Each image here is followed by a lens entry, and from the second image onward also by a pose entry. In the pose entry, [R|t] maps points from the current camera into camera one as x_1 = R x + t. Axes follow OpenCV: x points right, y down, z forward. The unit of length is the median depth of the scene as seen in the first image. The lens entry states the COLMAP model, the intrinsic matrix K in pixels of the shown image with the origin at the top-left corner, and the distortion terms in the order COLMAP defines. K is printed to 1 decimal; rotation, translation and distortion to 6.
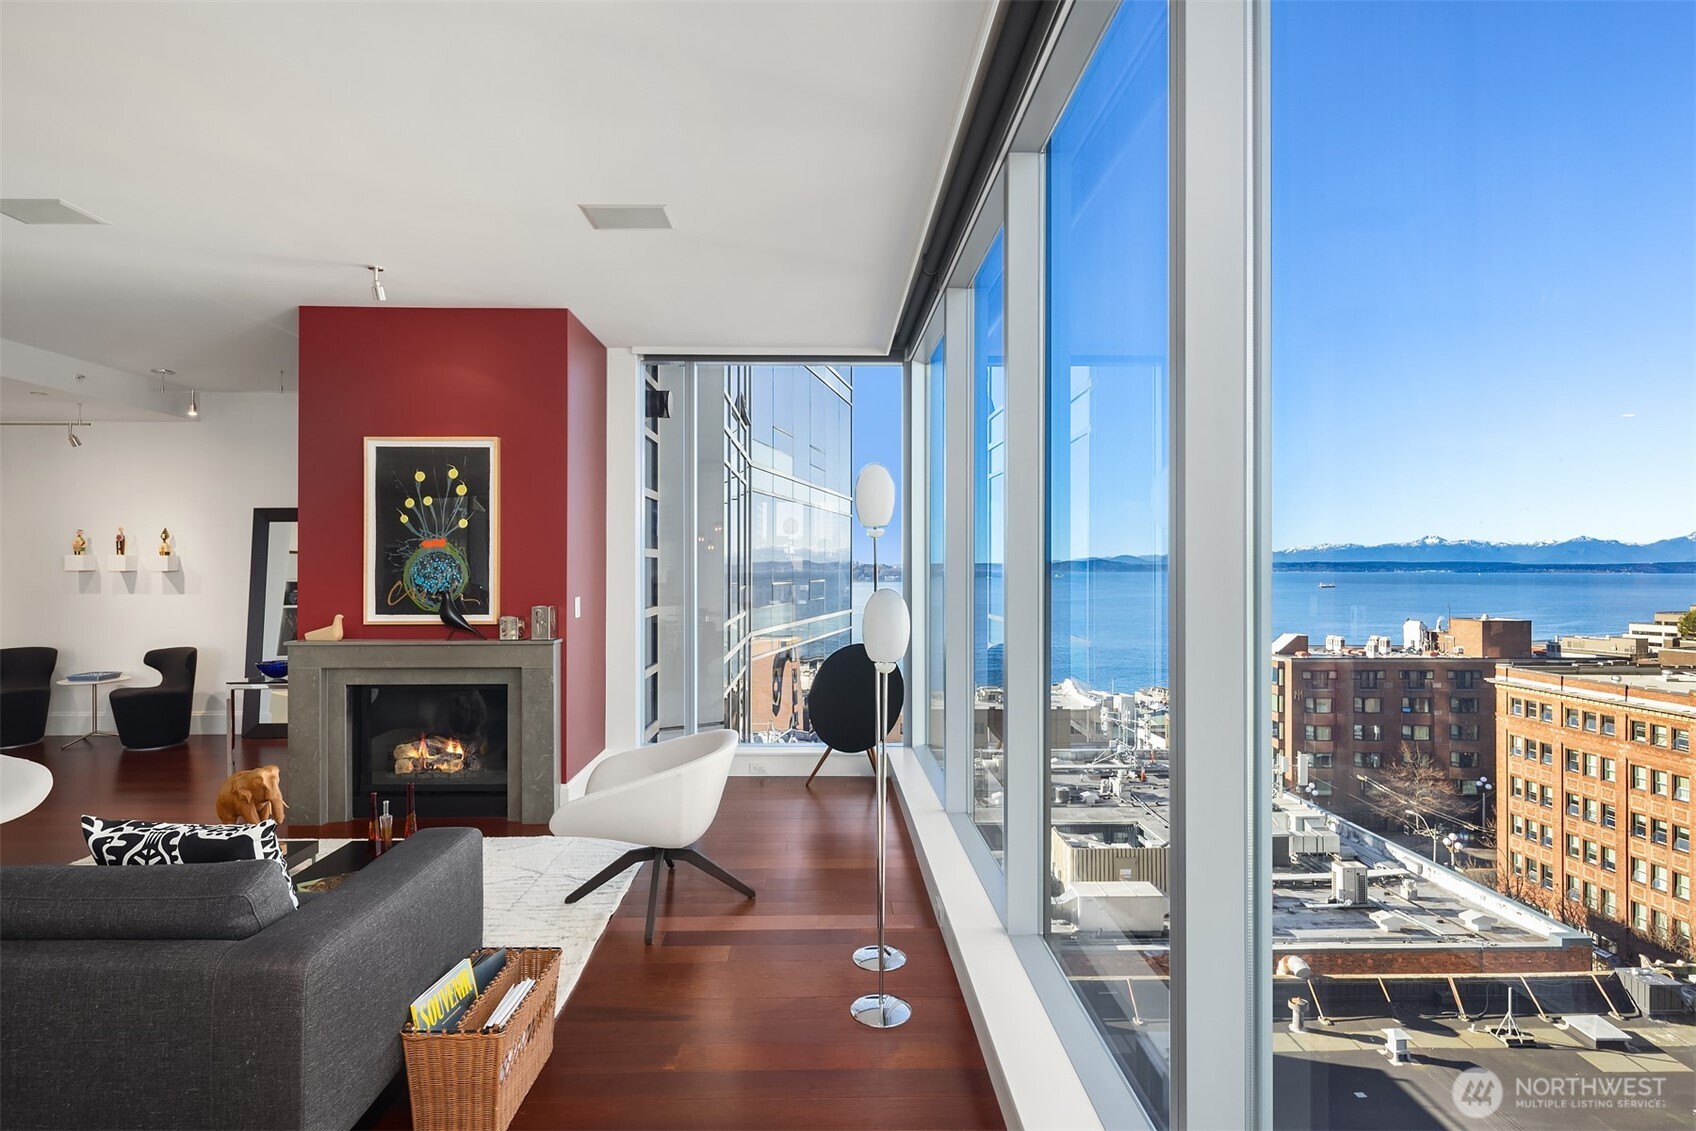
lens RADIAL K [[826.6, 0, 847.3], [0, 826.6, 558.5], [0, 0, 1]] dist [0.000470, 0.000023]
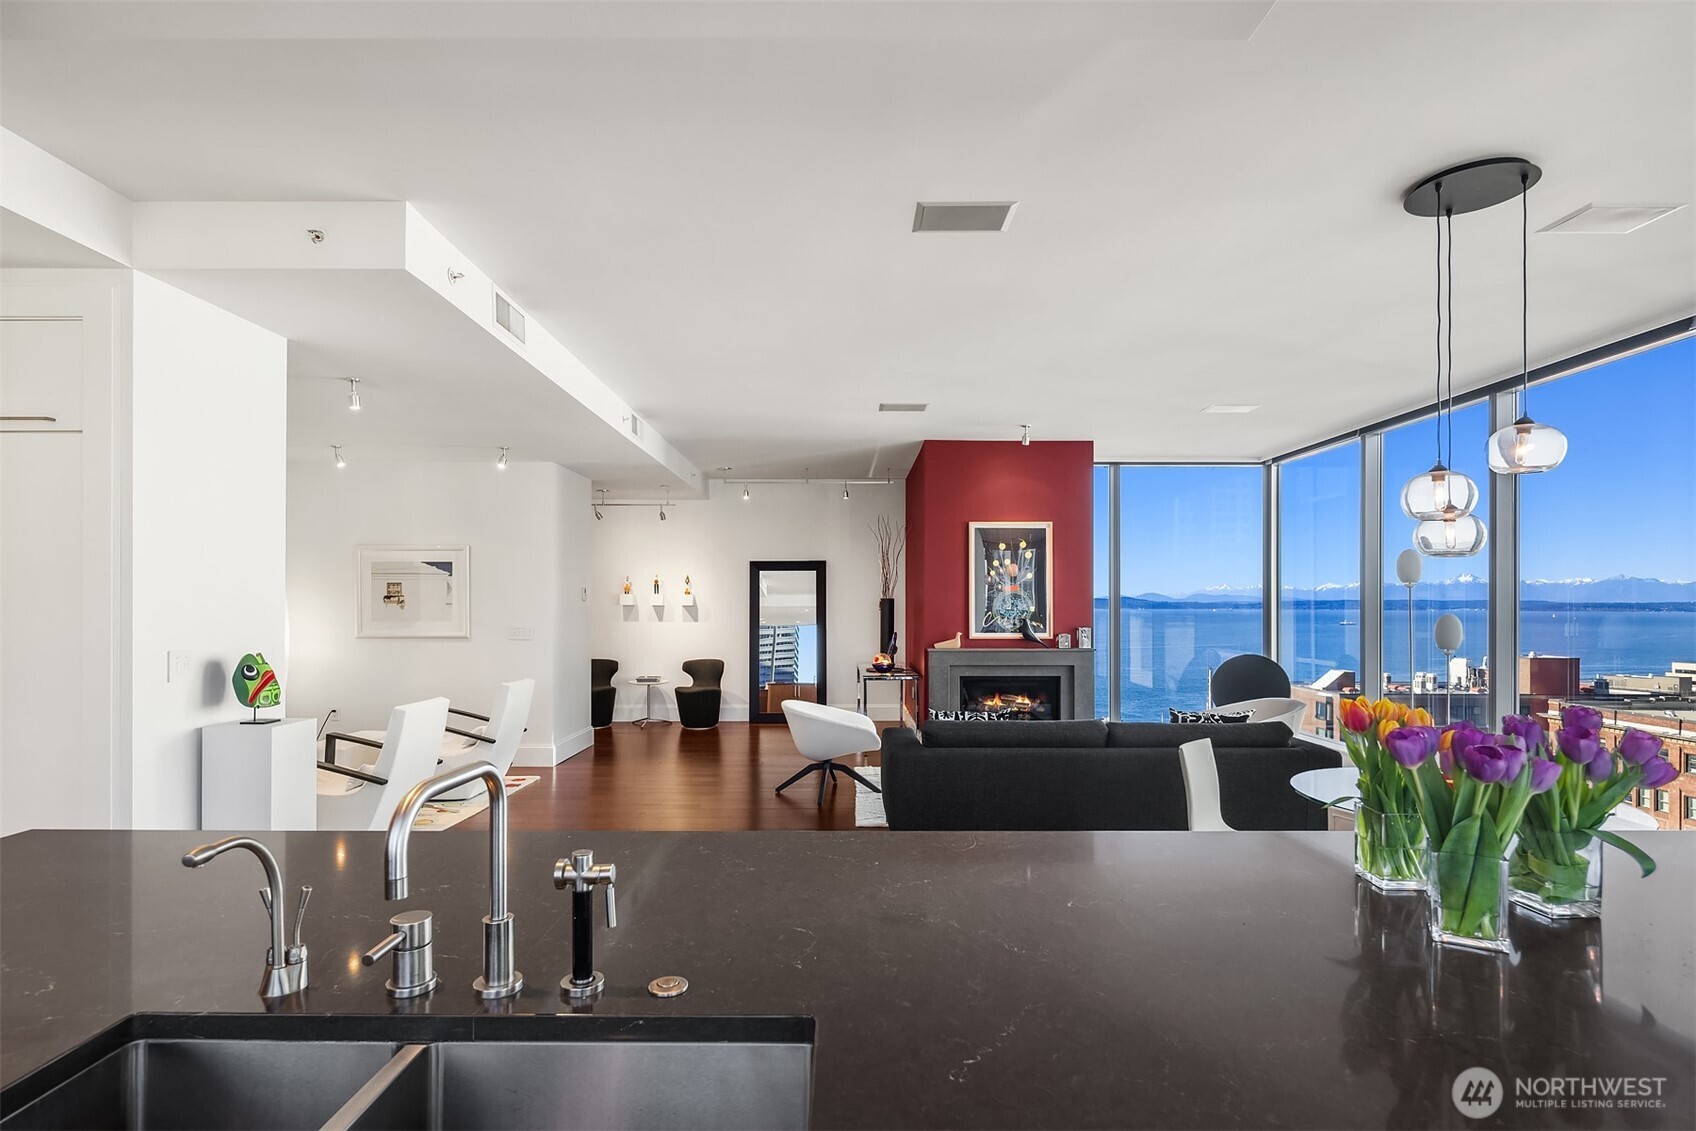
lens RADIAL K [[821.6, 0, 855.2], [0, 821.6, 599.6], [0, 0, 1]] dist [0.005067, -0.000965]
pose [[0.999785, 0.001046, -0.020719, -0.069180], [-0.000959, 0.999991, 0.004210, -0.000247], [0.020723, -0.004189, 0.999776, -0.053197]]
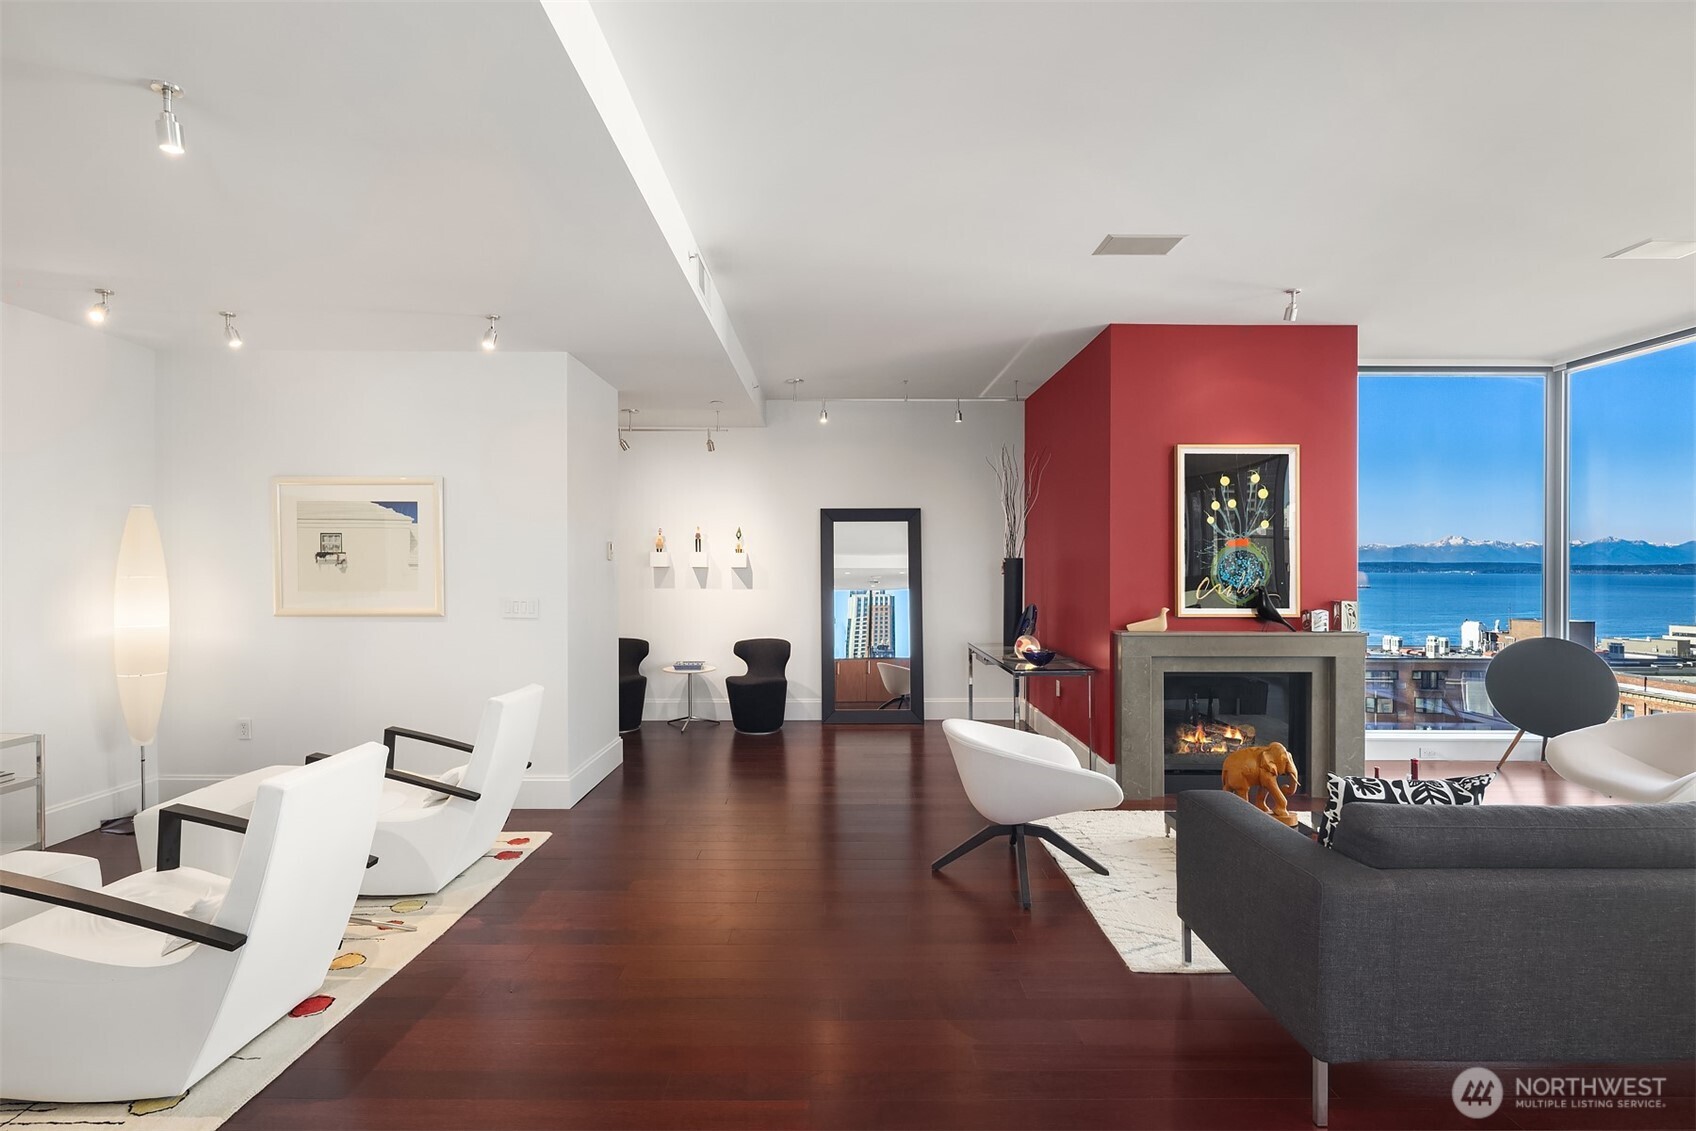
lens RADIAL K [[816.1, 0, 847.8], [0, 816.1, 570.6], [0, 0, 1]] dist [-0.001227, -0.001440]
pose [[0.999754, 0.002602, -0.022025, -0.089124], [-0.002263, 0.999879, 0.015413, 0.000268], [0.022063, -0.015360, 0.999639, -0.007642]]
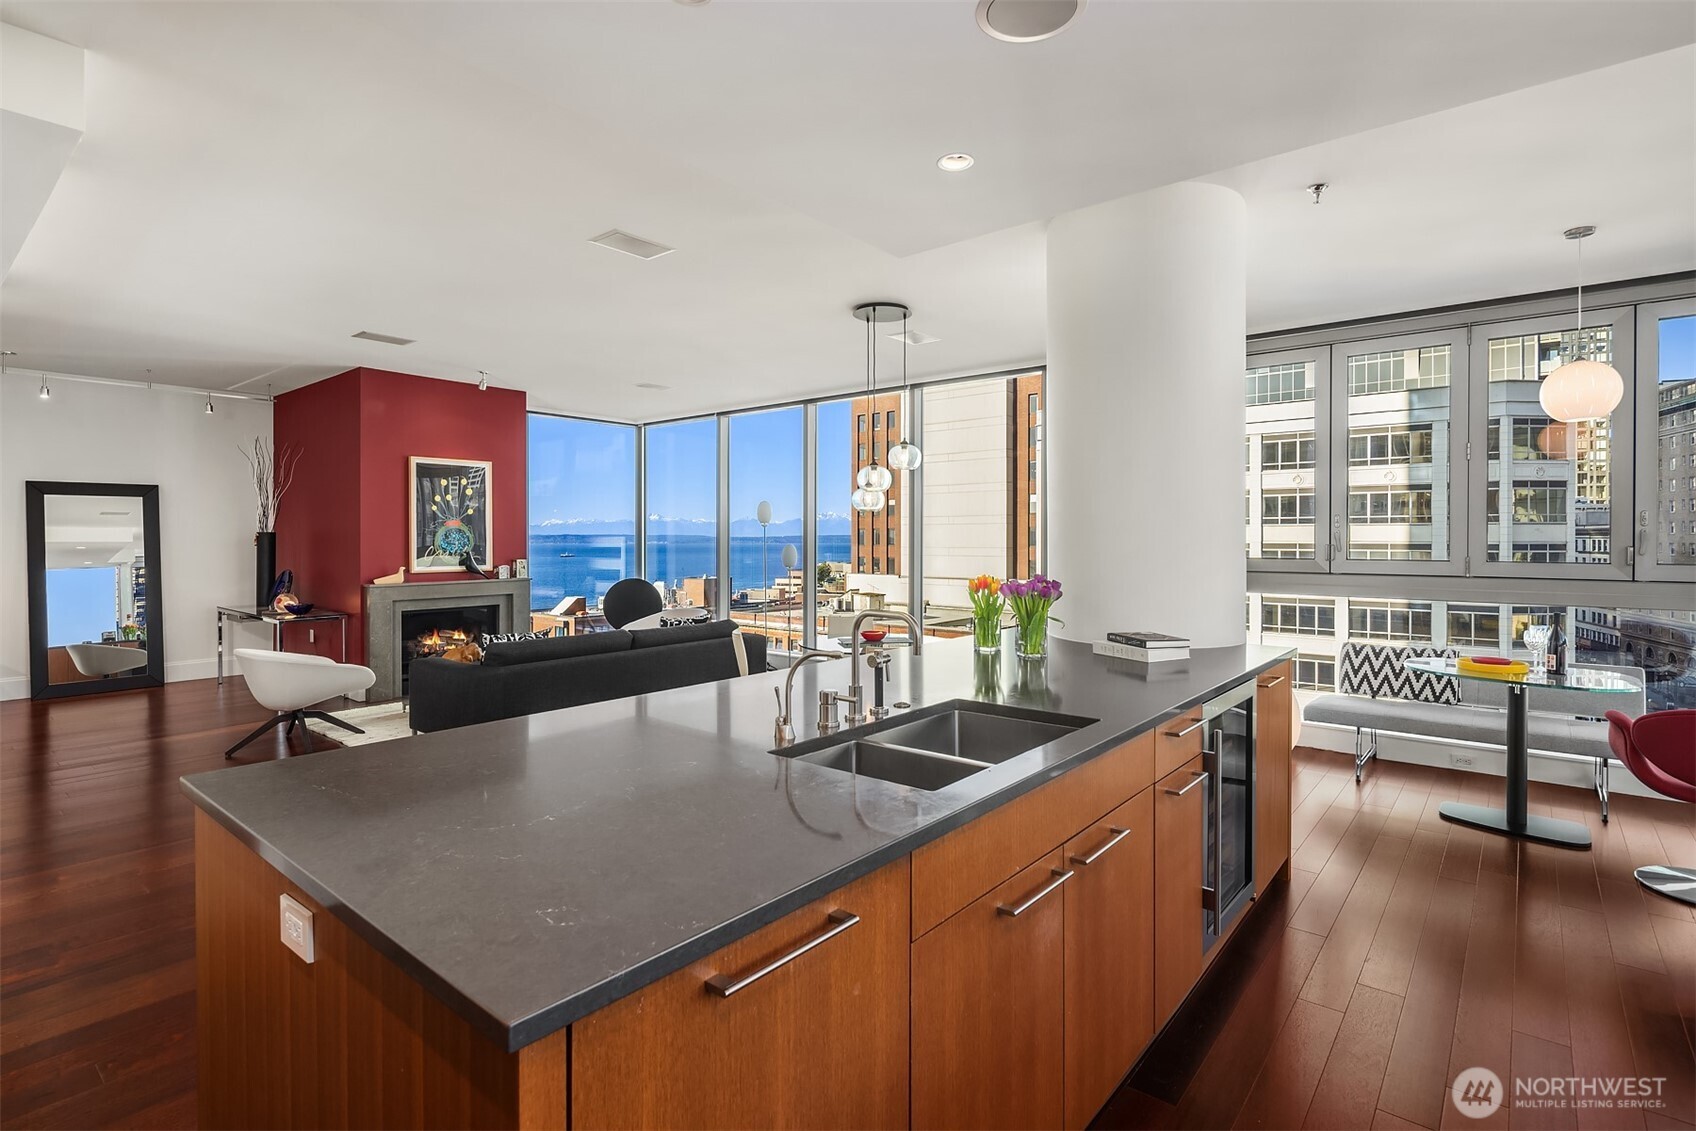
lens RADIAL K [[808.3, 0, 842.7], [0, 808.3, 533.4], [0, 0, 1]] dist [0.002644, 0.000163]
pose [[0.661971, 0.003991, 0.749519, -0.108026], [-0.005860, 0.999983, -0.000150, -0.000168], [-0.749506, -0.004293, 0.661983, -0.059704]]
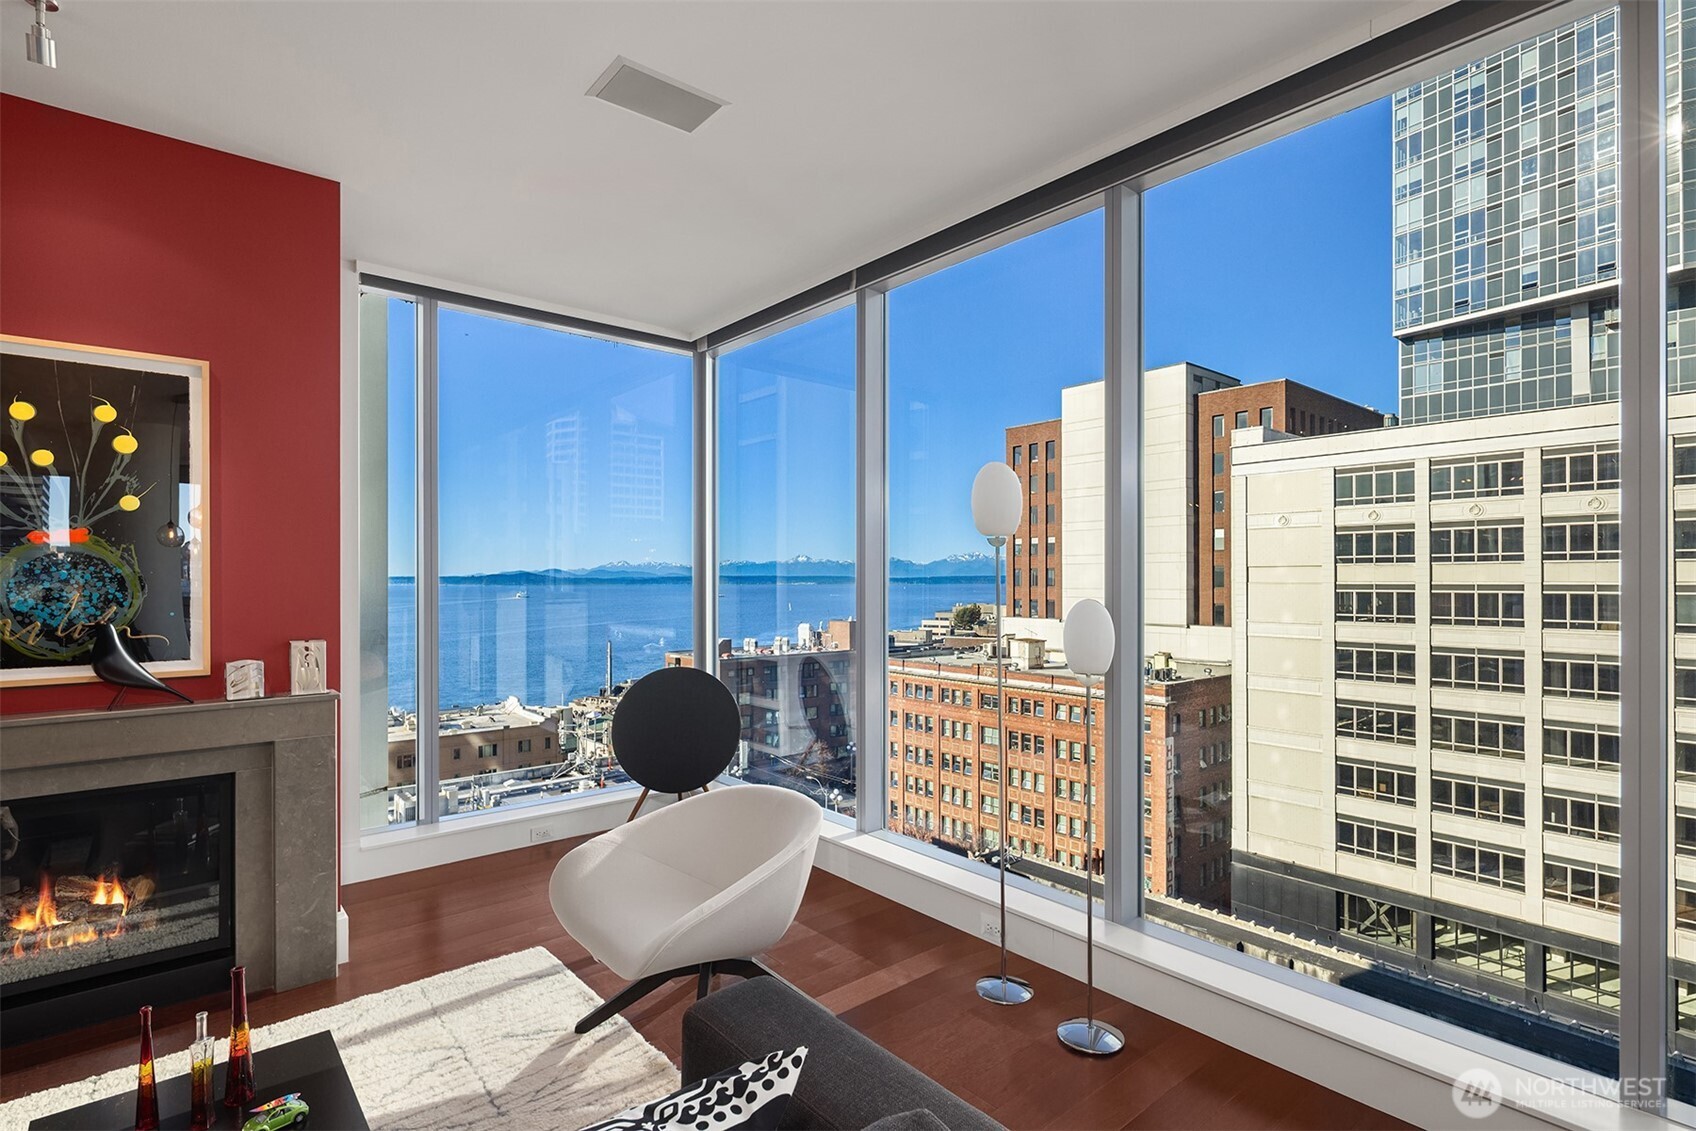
lens RADIAL K [[808.8, 0, 858.2], [0, 808.8, 575.9], [0, 0, 1]] dist [0.000735, -0.000651]
pose [[0.773260, 0.001036, 0.634088, -0.038739], [-0.003859, 0.999988, 0.003073, 0.000393], [-0.634077, -0.004823, 0.773255, 0.022266]]
